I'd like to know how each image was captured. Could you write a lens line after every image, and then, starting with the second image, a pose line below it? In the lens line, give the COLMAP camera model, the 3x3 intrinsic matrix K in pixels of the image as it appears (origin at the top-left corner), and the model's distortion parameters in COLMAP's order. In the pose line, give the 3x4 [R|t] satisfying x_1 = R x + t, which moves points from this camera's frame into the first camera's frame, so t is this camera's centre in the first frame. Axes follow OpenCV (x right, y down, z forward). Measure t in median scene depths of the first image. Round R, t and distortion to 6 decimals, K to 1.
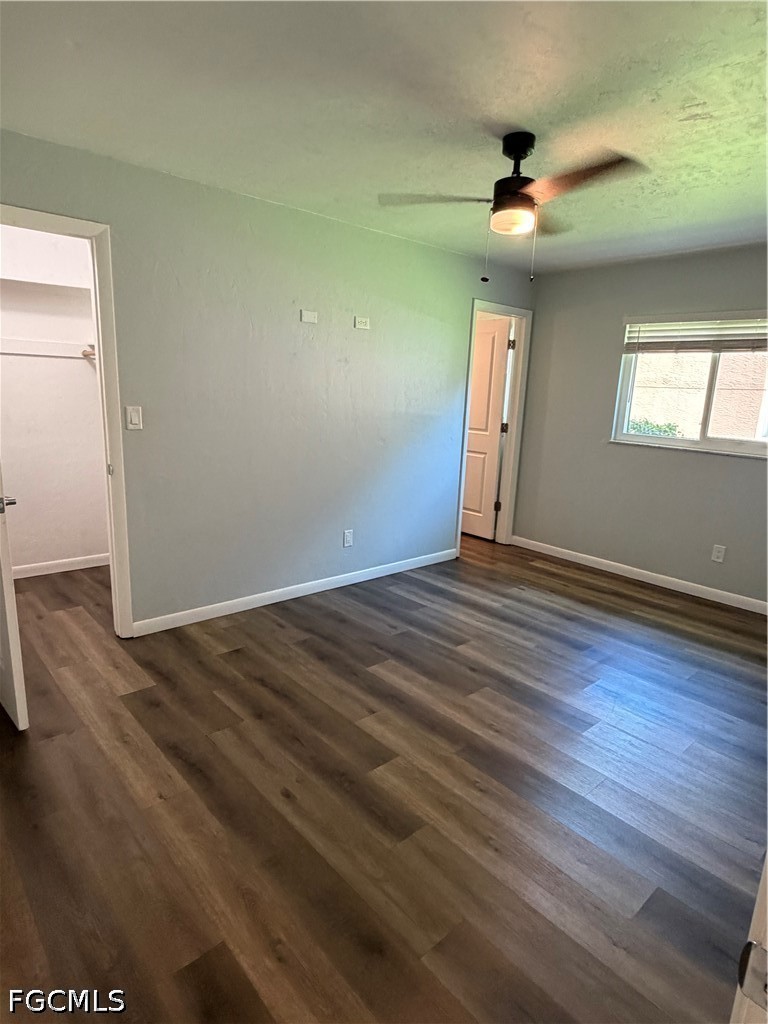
lens RADIAL K [[579.3, 0, 384.0], [0, 579.3, 512.0], [0, 0, 1]] dist [0.000022, 0.000072]
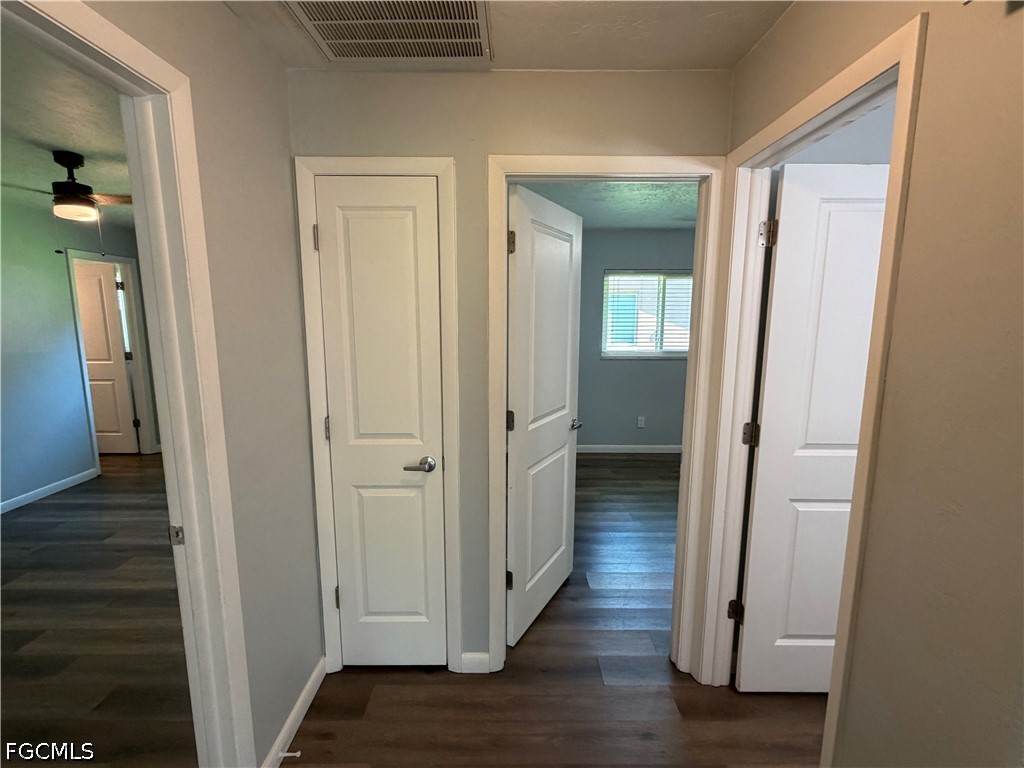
lens RADIAL K [[475.2, 0, 512.0], [0, 475.2, 384.0], [0, 0, 1]] dist [-0.010873, -0.000215]
pose [[0.659480, -0.154819, 0.735607, 0.012070], [0.190030, 0.981113, 0.036125, 0.027623], [-0.727307, 0.115964, 0.676445, -0.243185]]
